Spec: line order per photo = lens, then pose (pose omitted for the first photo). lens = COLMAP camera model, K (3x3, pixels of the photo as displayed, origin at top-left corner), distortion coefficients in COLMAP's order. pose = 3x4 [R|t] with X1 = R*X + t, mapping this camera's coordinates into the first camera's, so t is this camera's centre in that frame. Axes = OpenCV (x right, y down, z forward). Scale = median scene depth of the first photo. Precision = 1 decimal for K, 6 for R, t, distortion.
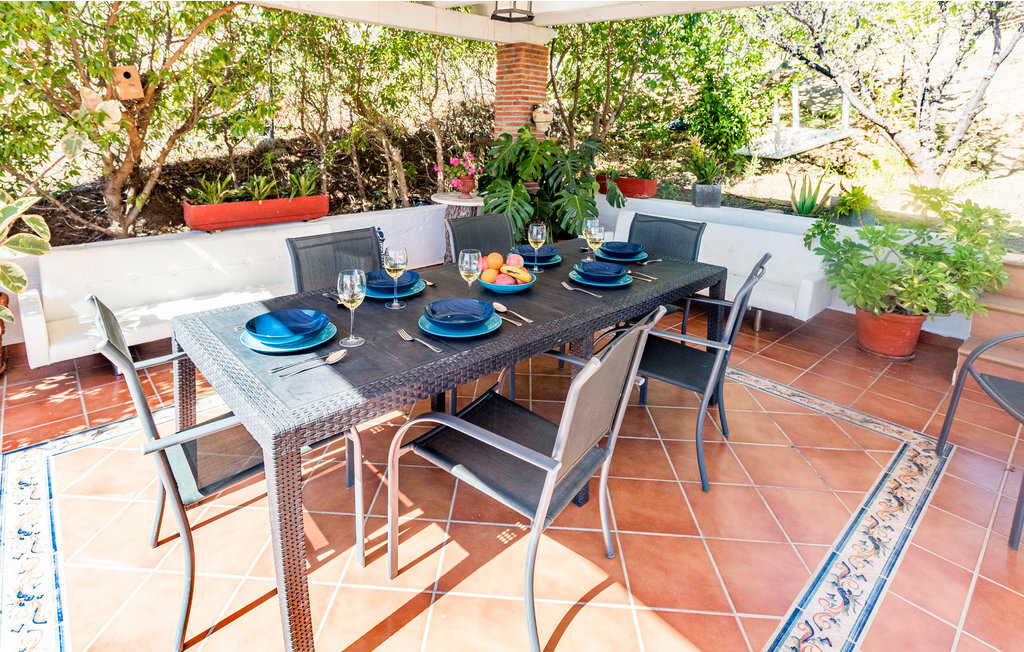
lens RADIAL K [[554.2, 0, 443.7], [0, 554.2, 279.7], [0, 0, 1]] dist [0.006444, 0.000765]
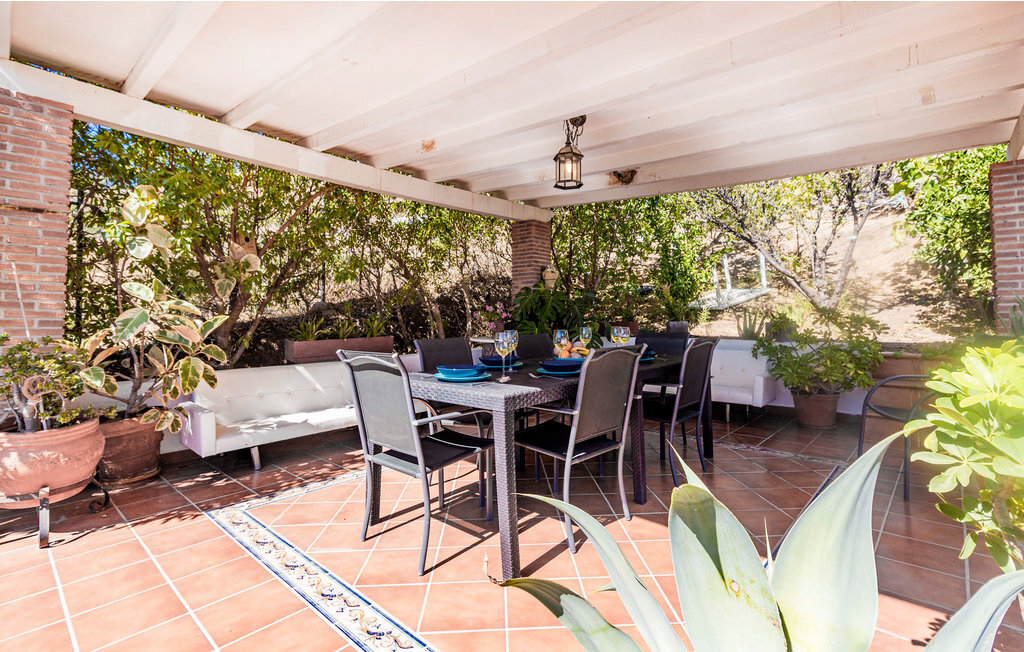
lens RADIAL K [[495.1, 0, 513.3], [0, 495.1, 380.2], [0, 0, 1]] dist [0.003972, 0.001323]
pose [[0.988352, -0.055677, 0.141636, -0.078776], [0.071592, 0.991364, -0.109874, 0.063330], [-0.134296, 0.118735, 0.983802, -0.082582]]
